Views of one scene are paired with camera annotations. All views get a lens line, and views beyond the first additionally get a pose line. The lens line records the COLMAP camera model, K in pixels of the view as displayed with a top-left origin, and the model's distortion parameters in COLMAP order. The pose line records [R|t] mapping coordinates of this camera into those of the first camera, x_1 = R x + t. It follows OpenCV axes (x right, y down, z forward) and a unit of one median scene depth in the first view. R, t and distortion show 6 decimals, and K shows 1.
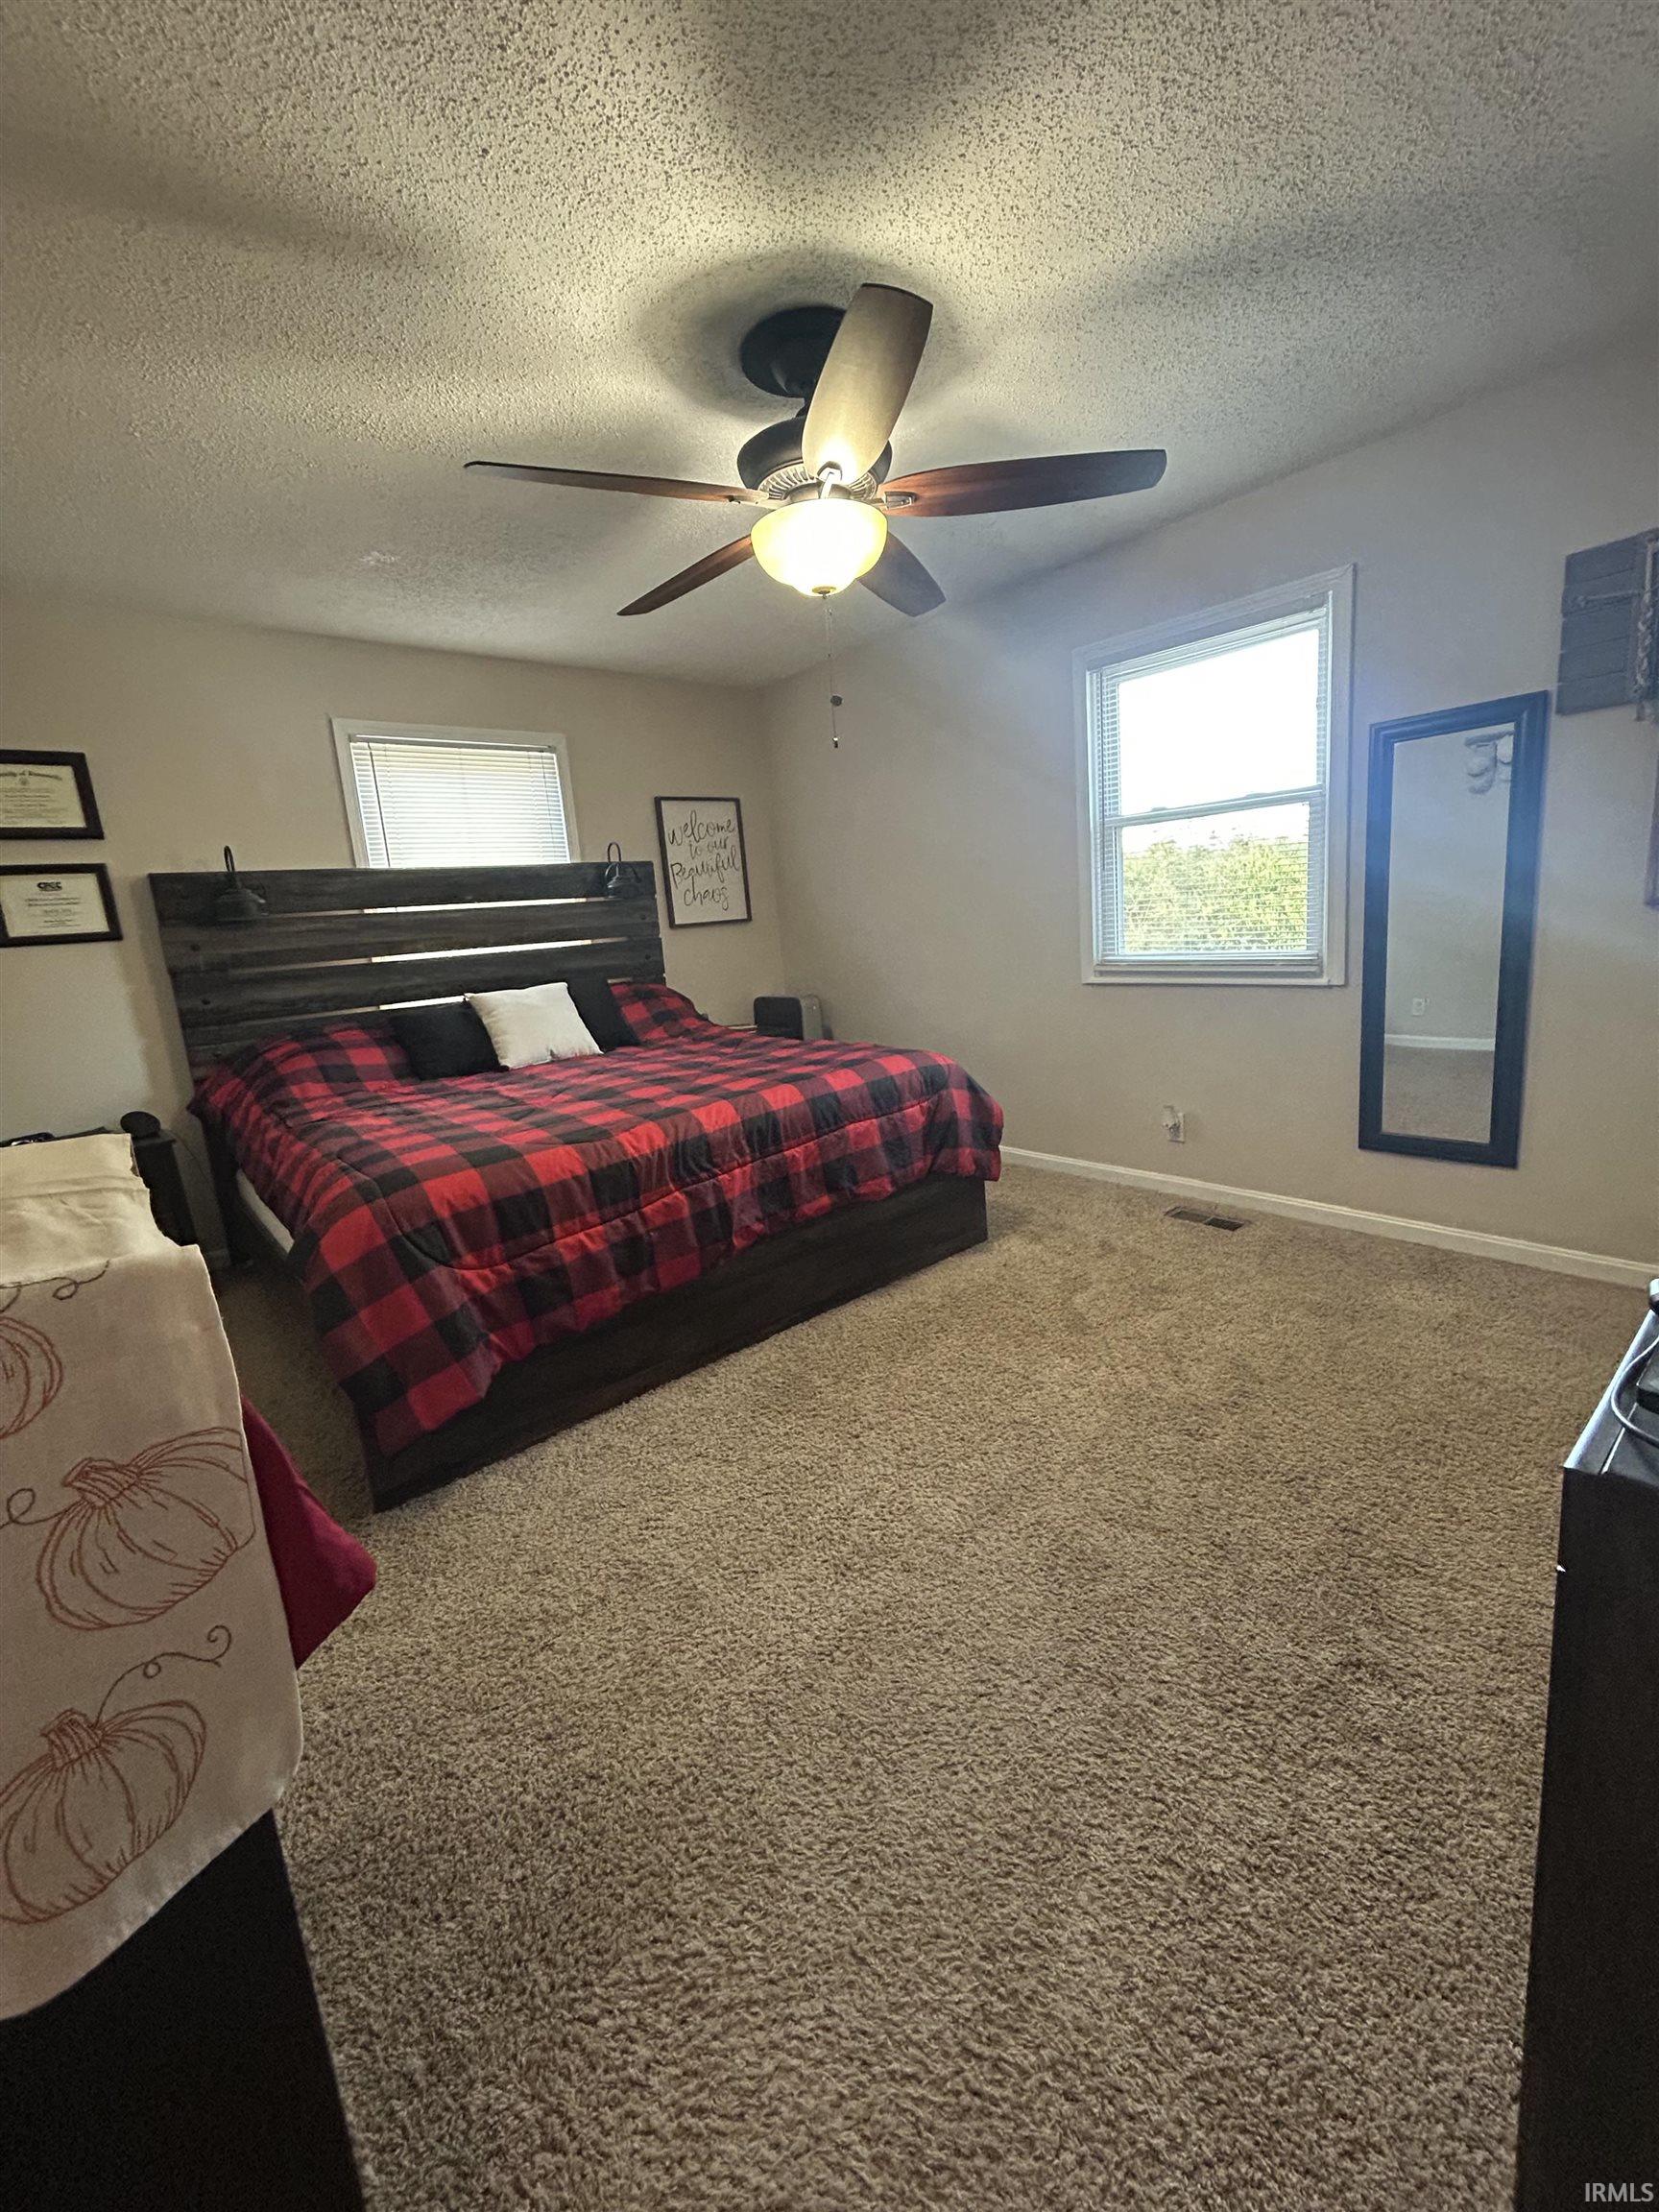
lens RADIAL K [[901.7, 0, 838.8], [0, 901.7, 1091.1], [0, 0, 1]] dist [-0.000673, 0.000000]
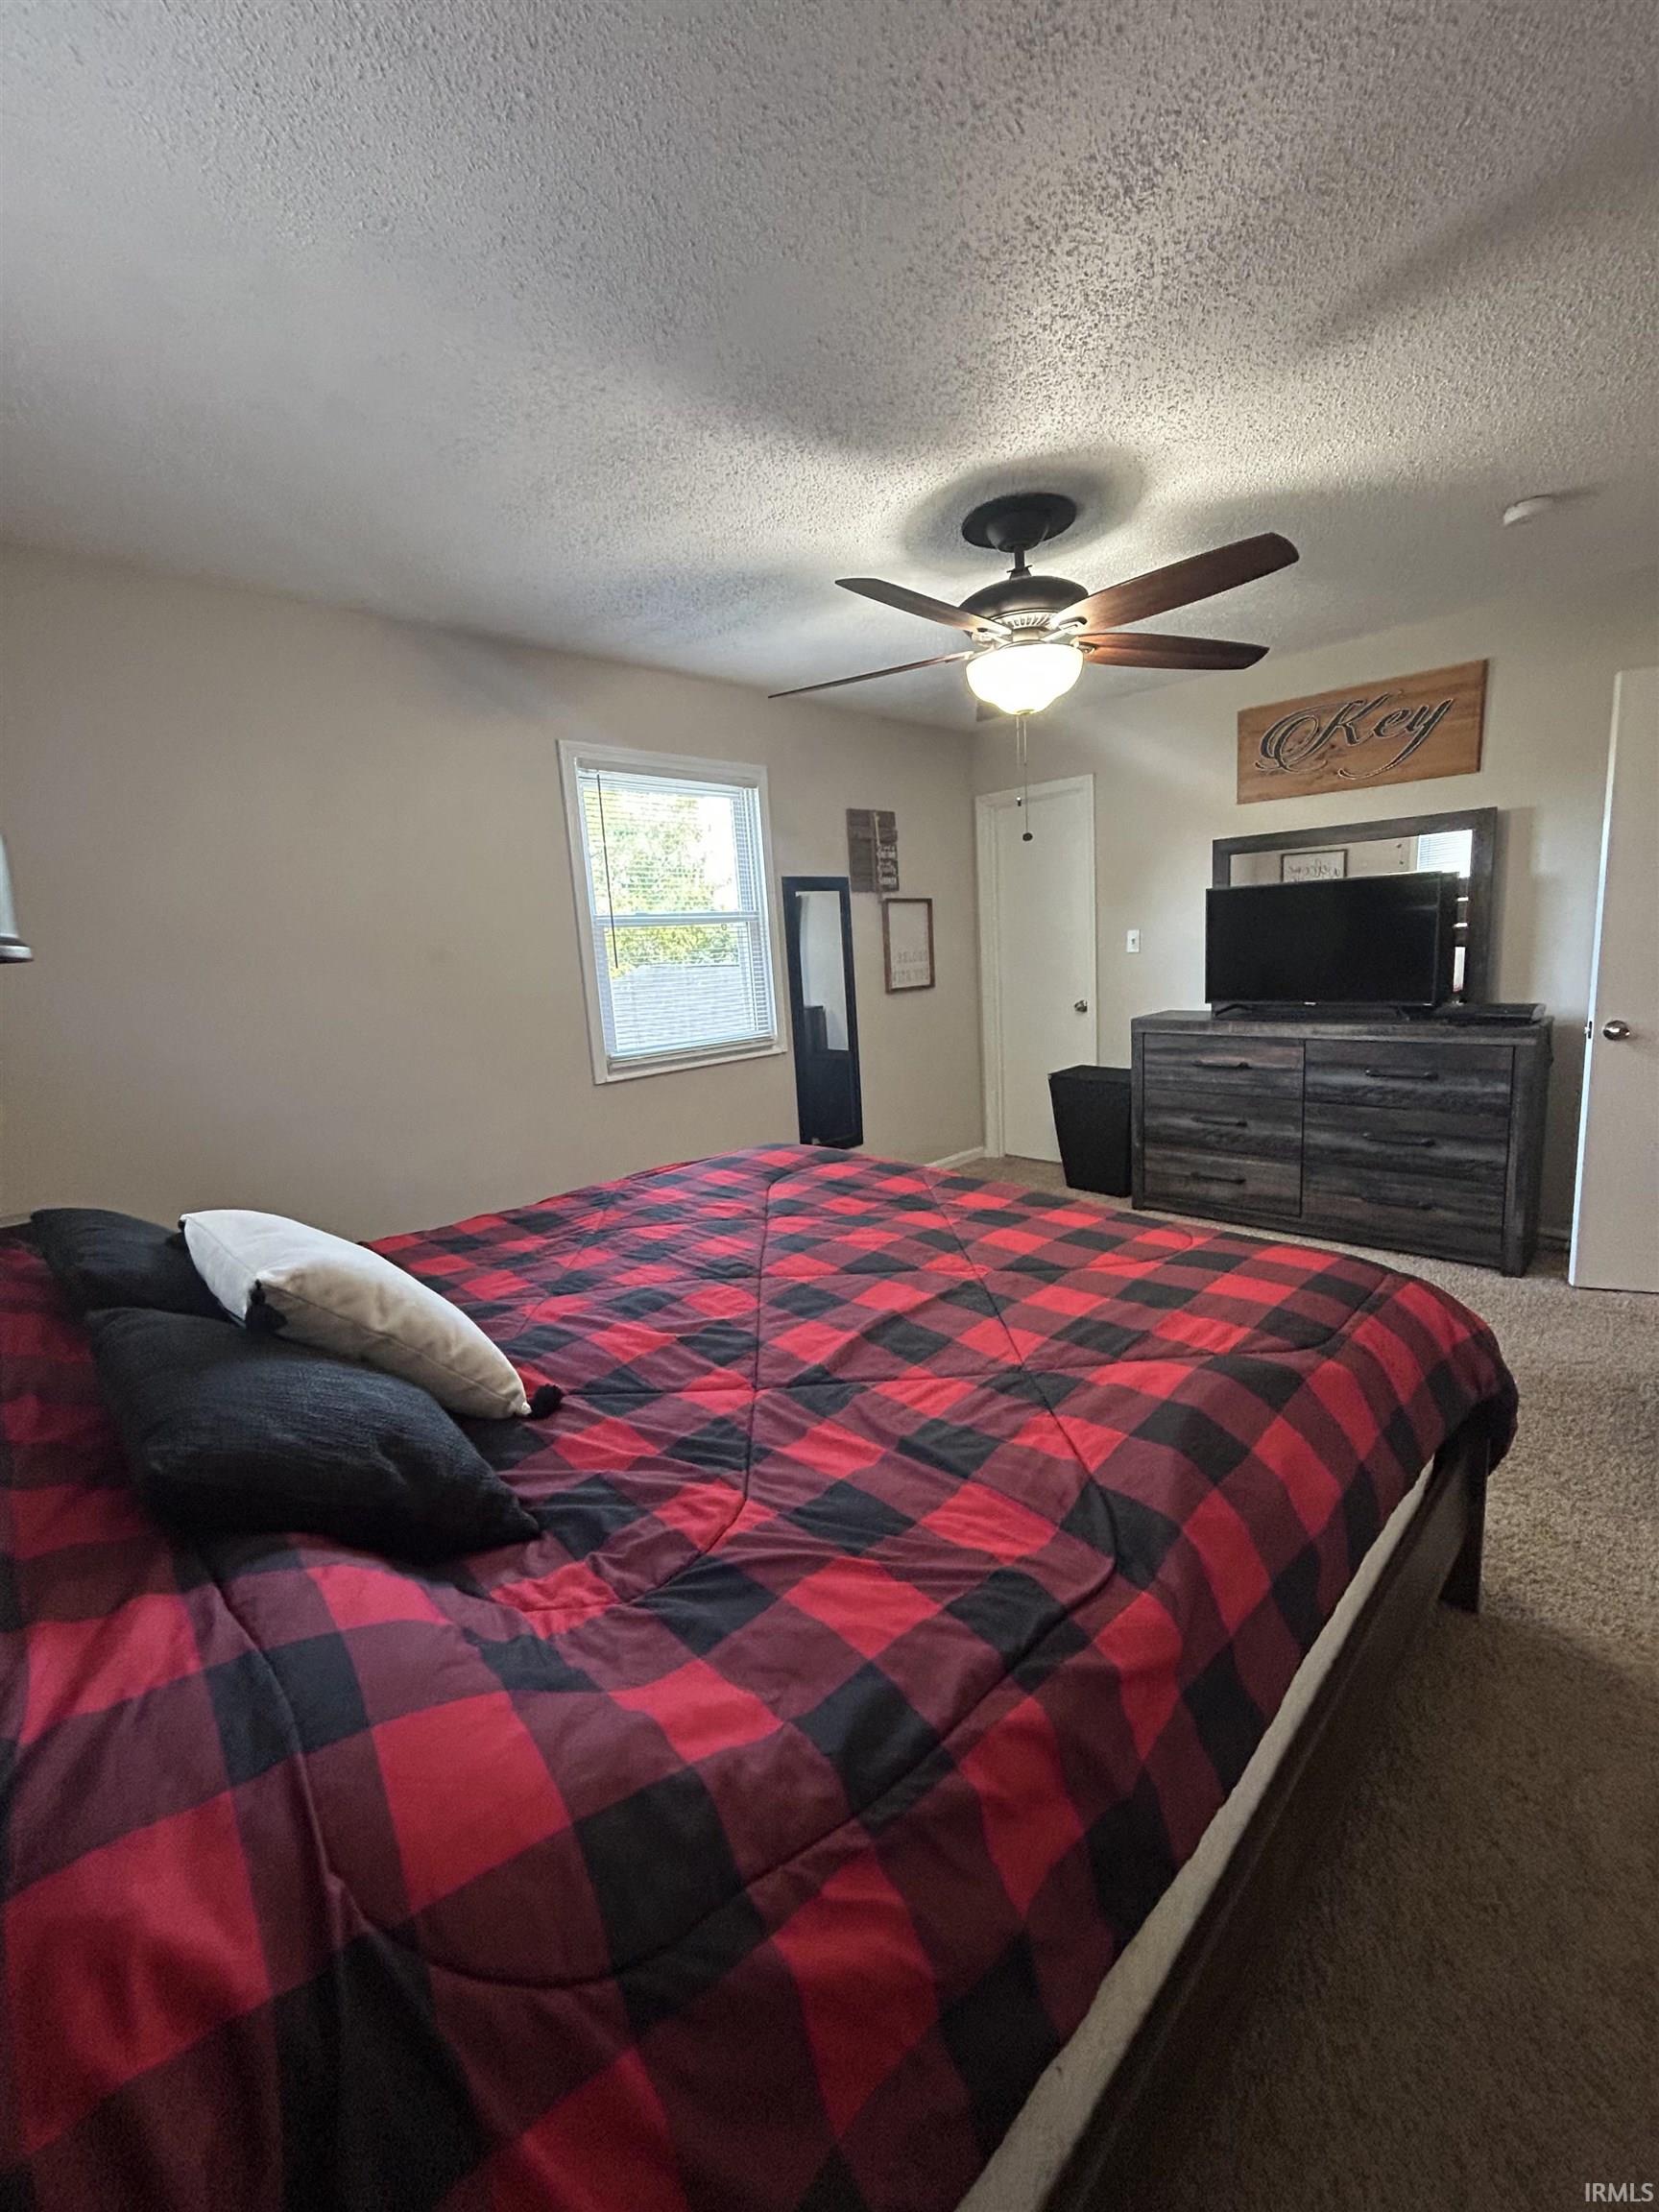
lens RADIAL K [[901.7, 0, 838.8], [0, 901.7, 1091.1], [0, 0, 1]] dist [-0.000673, 0.000000]
pose [[-0.067678, -0.079779, 0.994512, -0.987125], [0.257283, 0.961689, 0.094654, -0.194203], [-0.963963, 0.262277, -0.044559, 1.138438]]
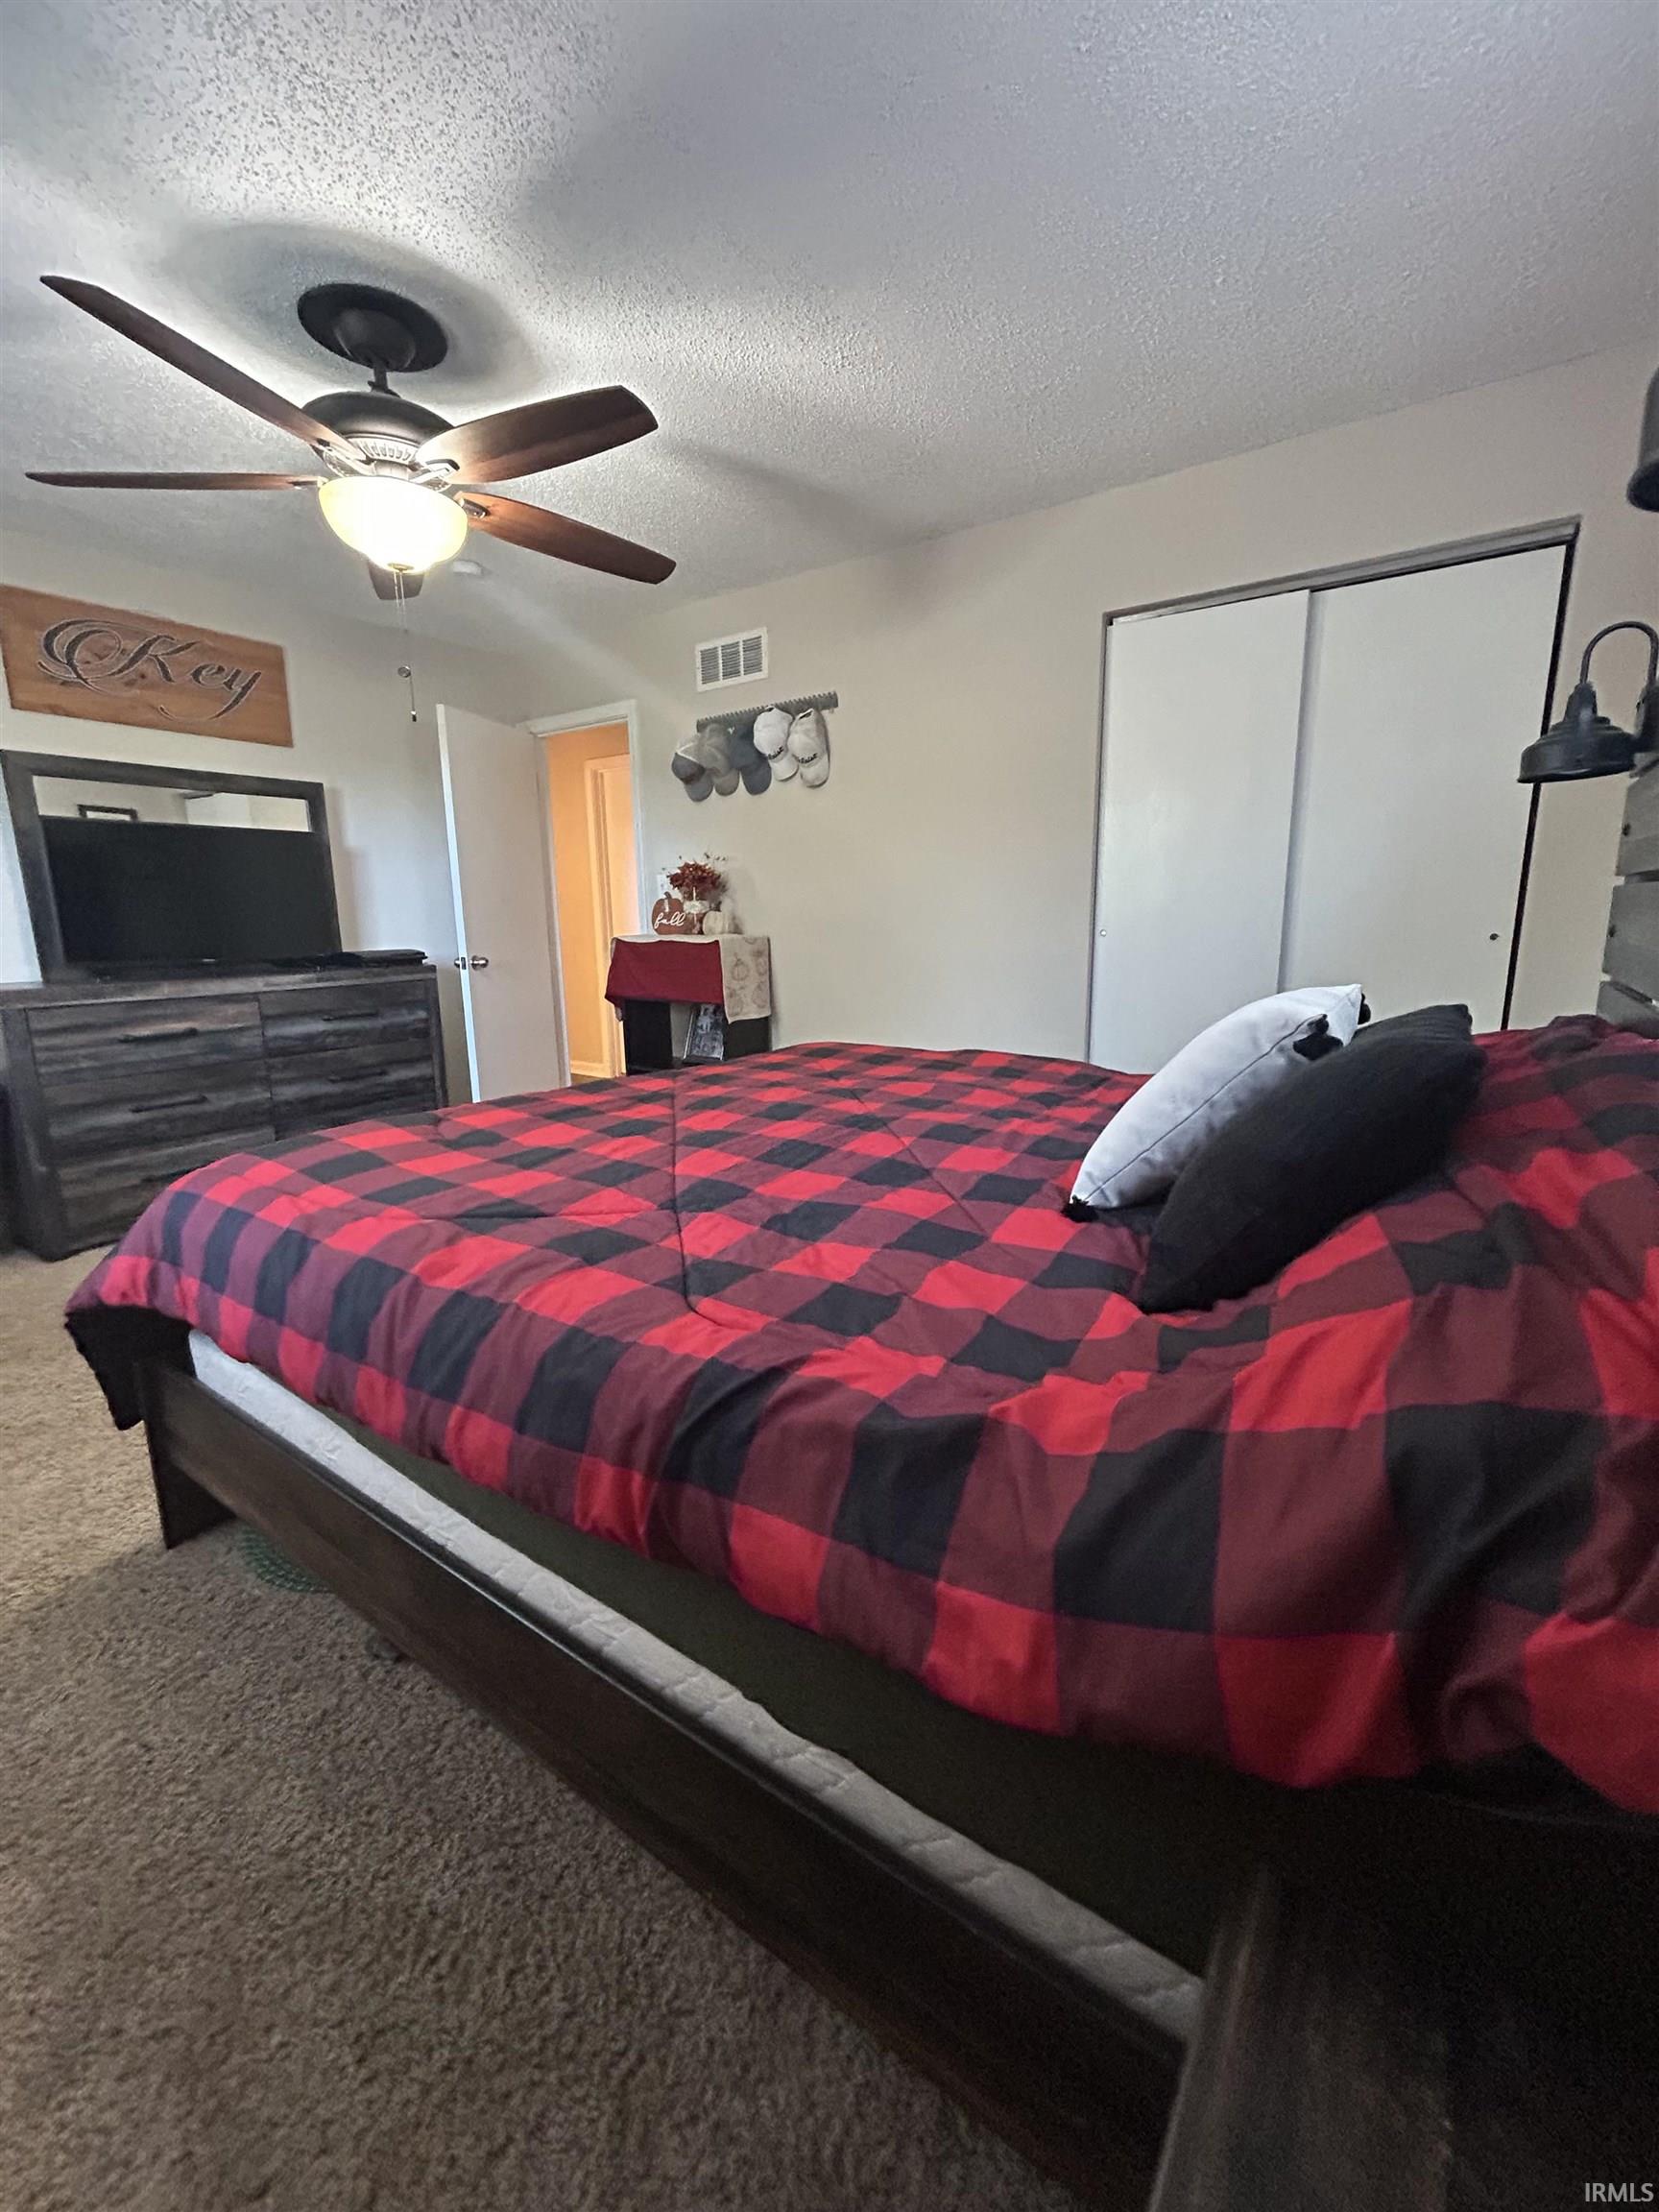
lens RADIAL K [[901.7, 0, 838.8], [0, 901.7, 1091.1], [0, 0, 1]] dist [-0.000673, 0.000000]
pose [[-0.963447, 0.142669, -0.226747, -0.143499], [0.042037, 0.916422, 0.397998, -0.312393], [0.264579, 0.373919, -0.888922, 1.816377]]
